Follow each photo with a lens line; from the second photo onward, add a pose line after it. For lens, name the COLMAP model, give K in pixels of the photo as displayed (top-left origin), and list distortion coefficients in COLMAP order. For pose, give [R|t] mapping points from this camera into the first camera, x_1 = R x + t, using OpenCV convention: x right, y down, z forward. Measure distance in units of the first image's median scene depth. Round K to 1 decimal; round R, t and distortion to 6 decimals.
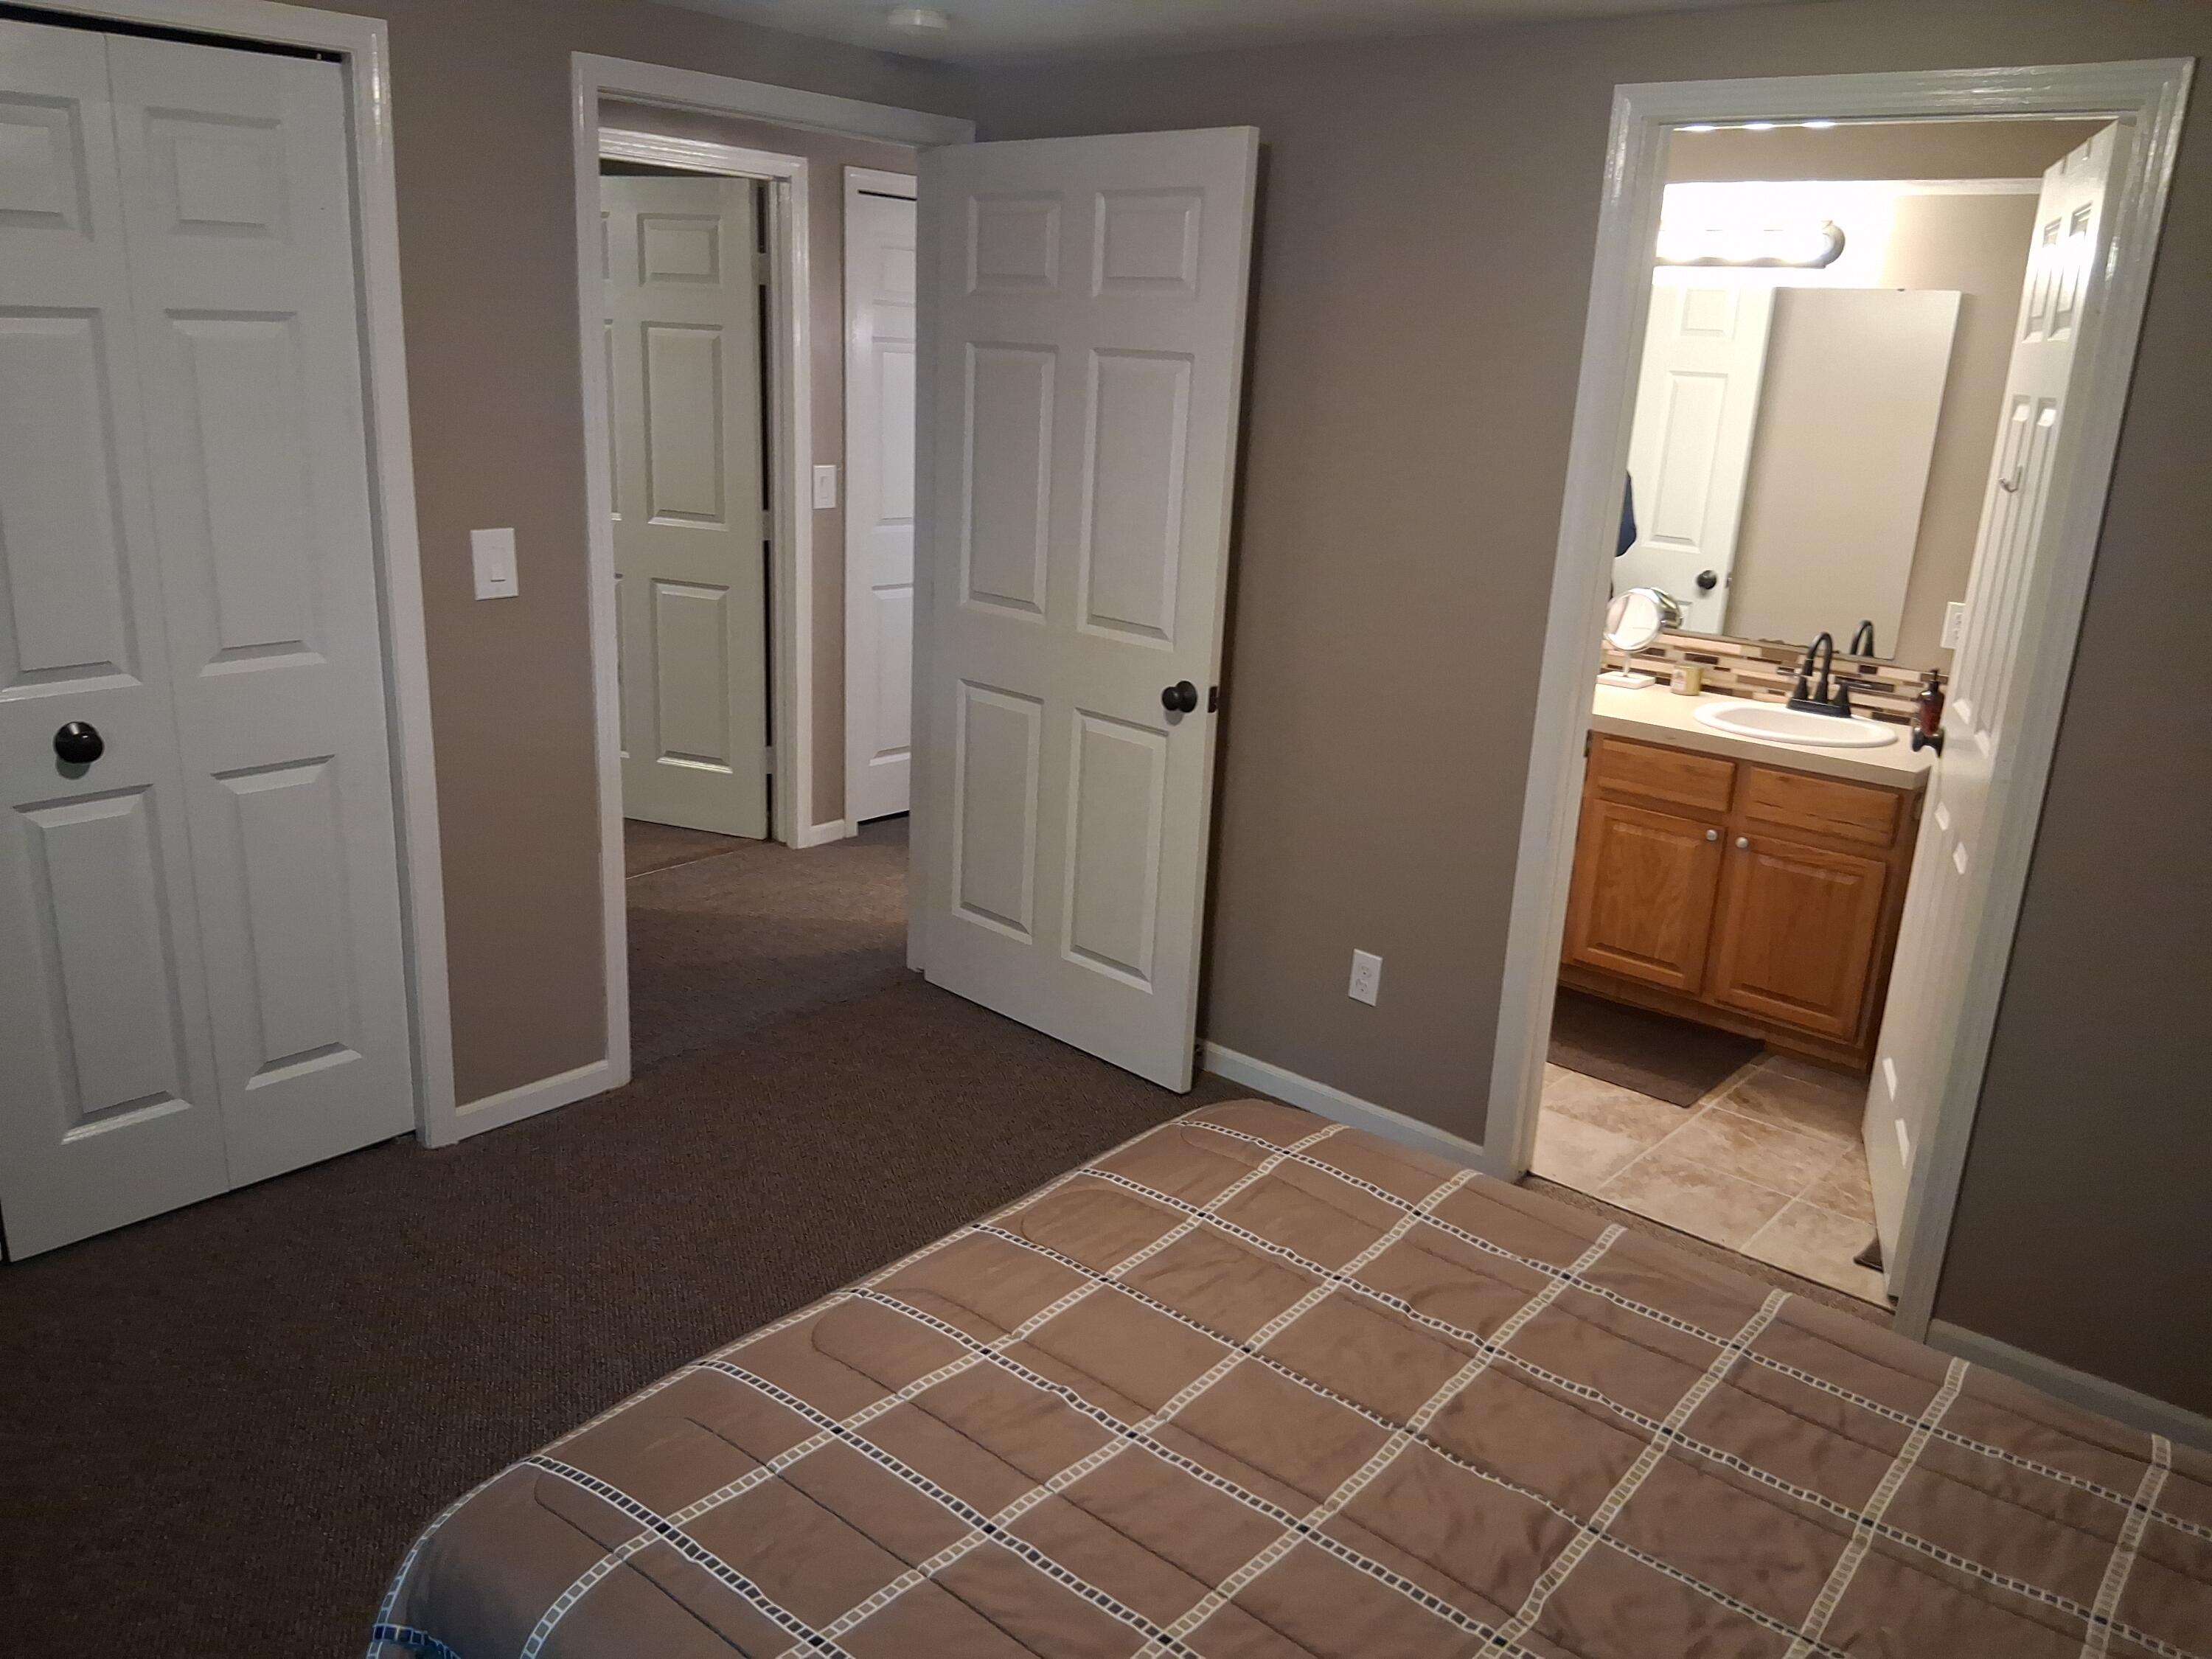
lens RADIAL K [[1666.2, 0, 1106.0], [0, 1666.2, 829.5], [0, 0, 1]] dist [0.125666, -0.232843]
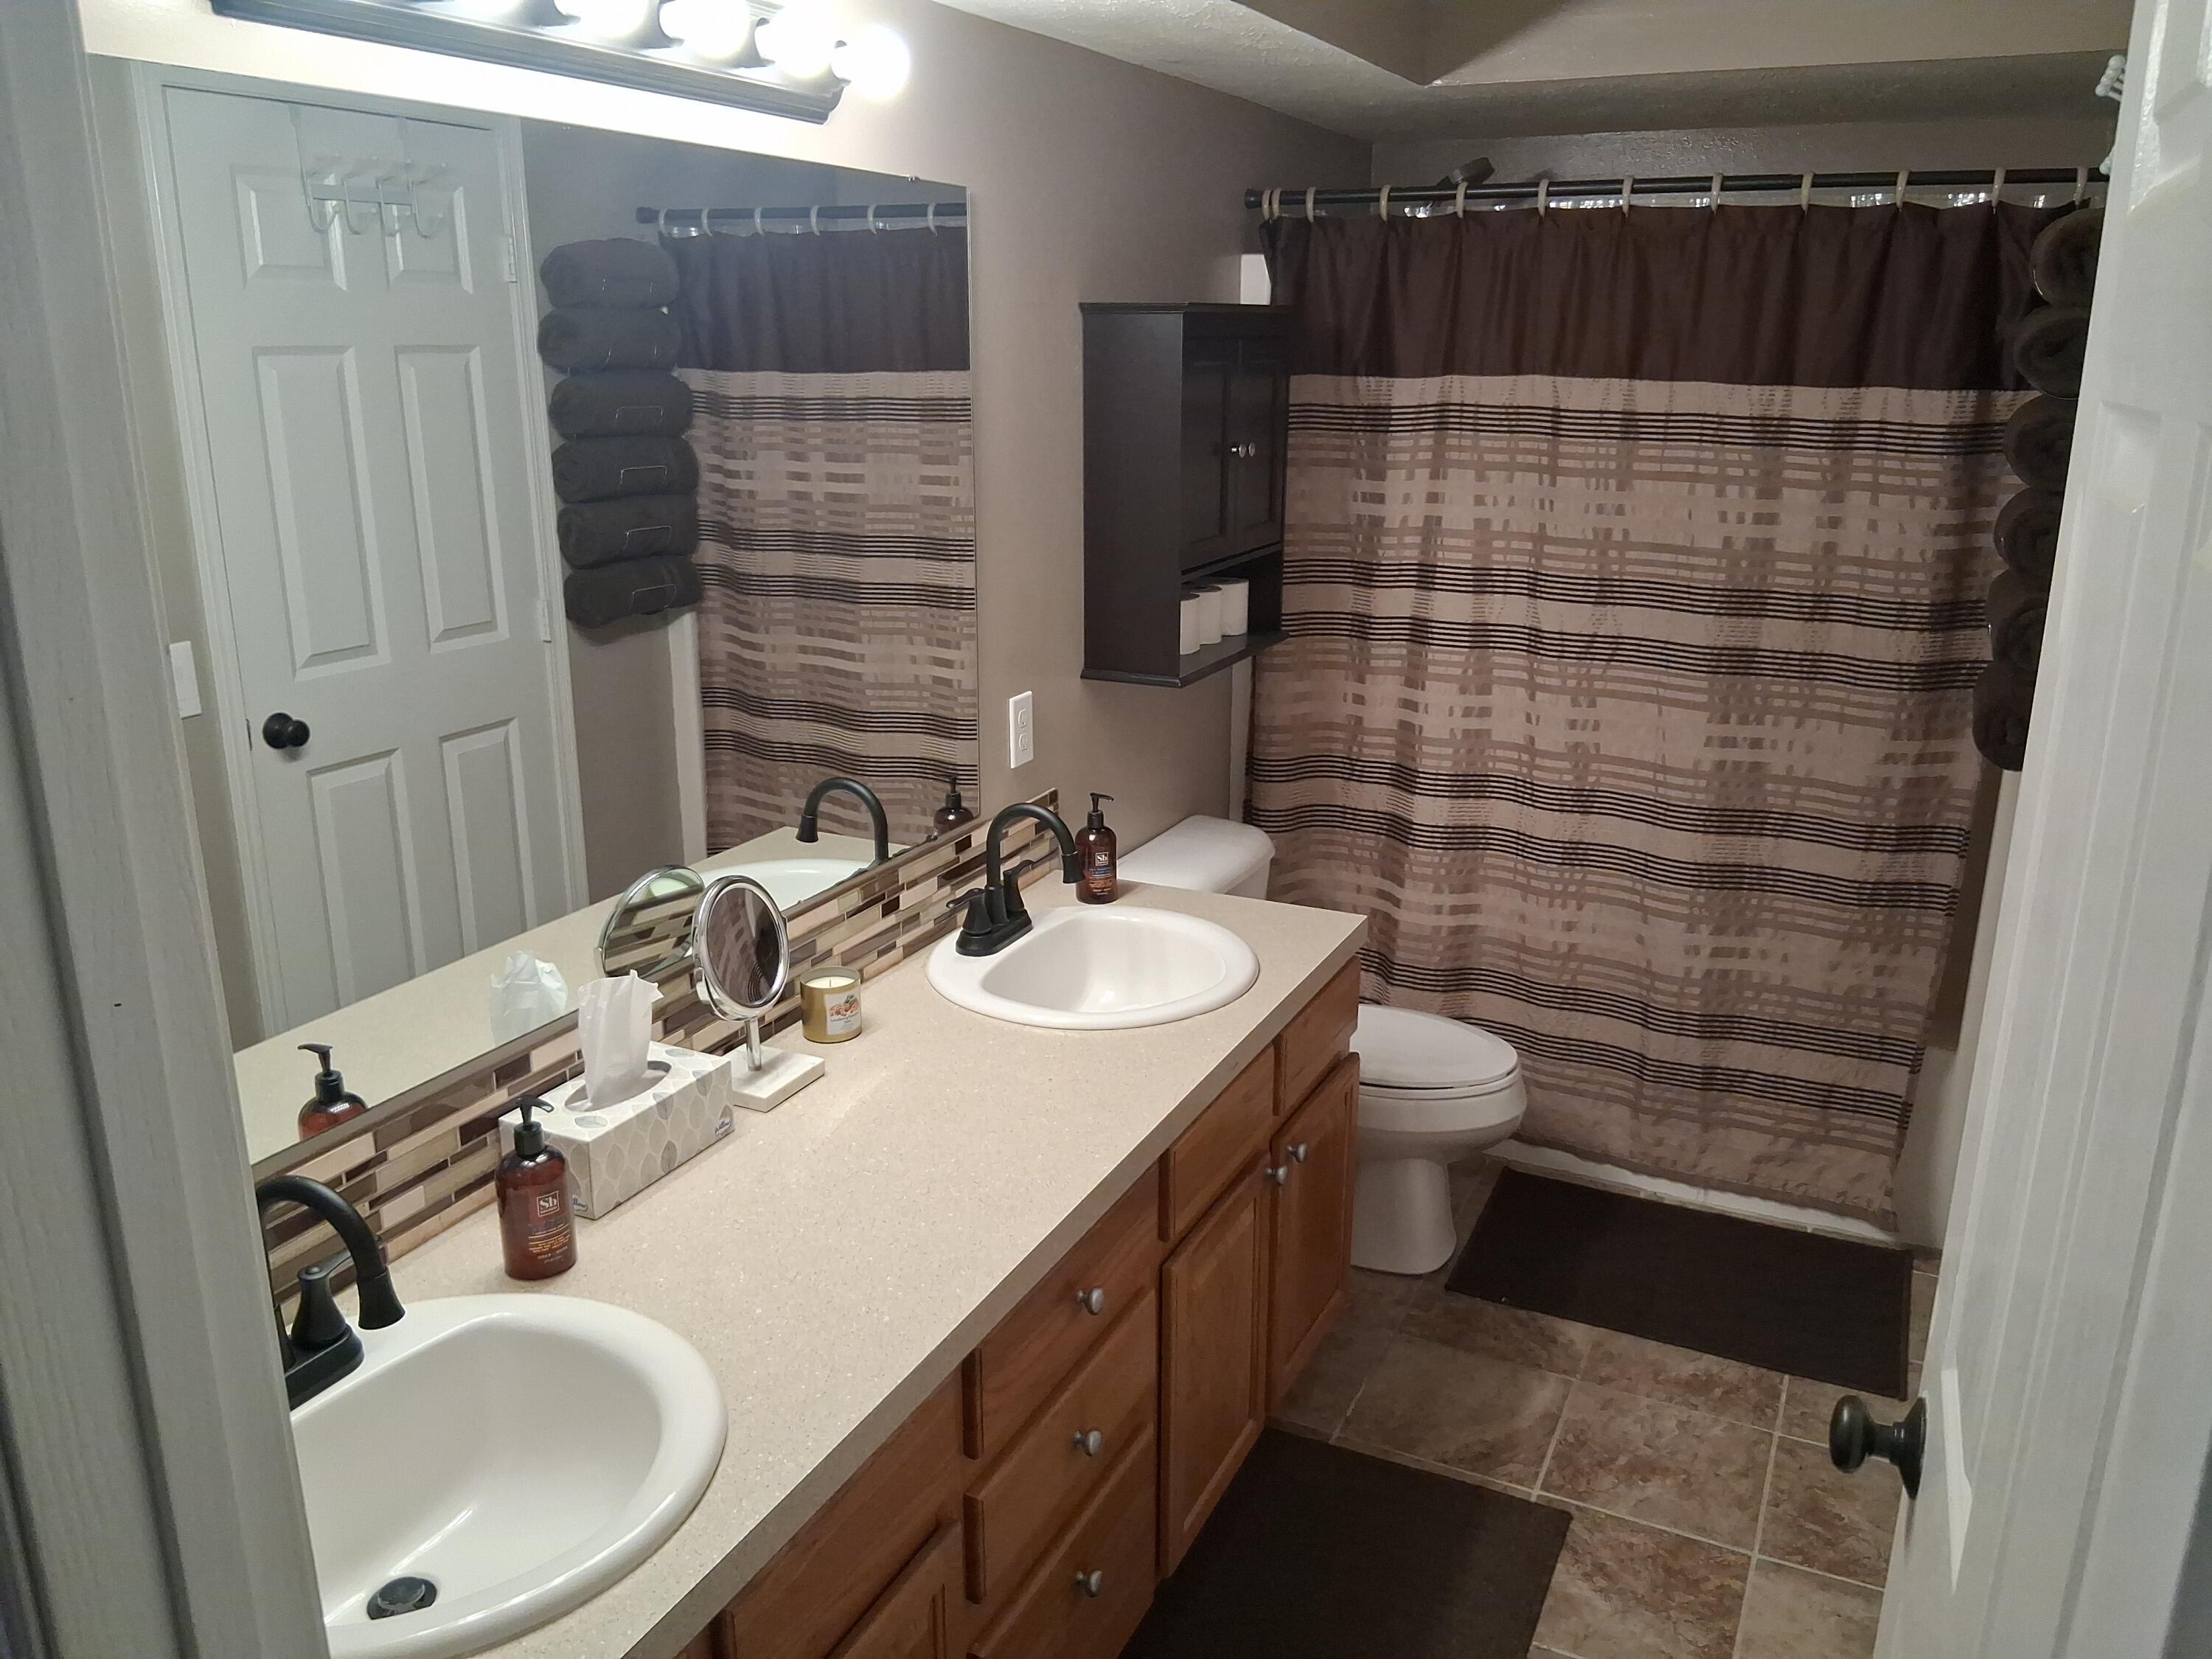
lens RADIAL K [[1666.2, 0, 1106.0], [0, 1666.2, 829.5], [0, 0, 1]] dist [0.125666, -0.232843]
pose [[-0.270824, -0.311484, 0.910841, -0.092662], [0.258134, 0.888049, 0.380442, -0.308612], [-0.927373, 0.338152, -0.160100, 1.047000]]
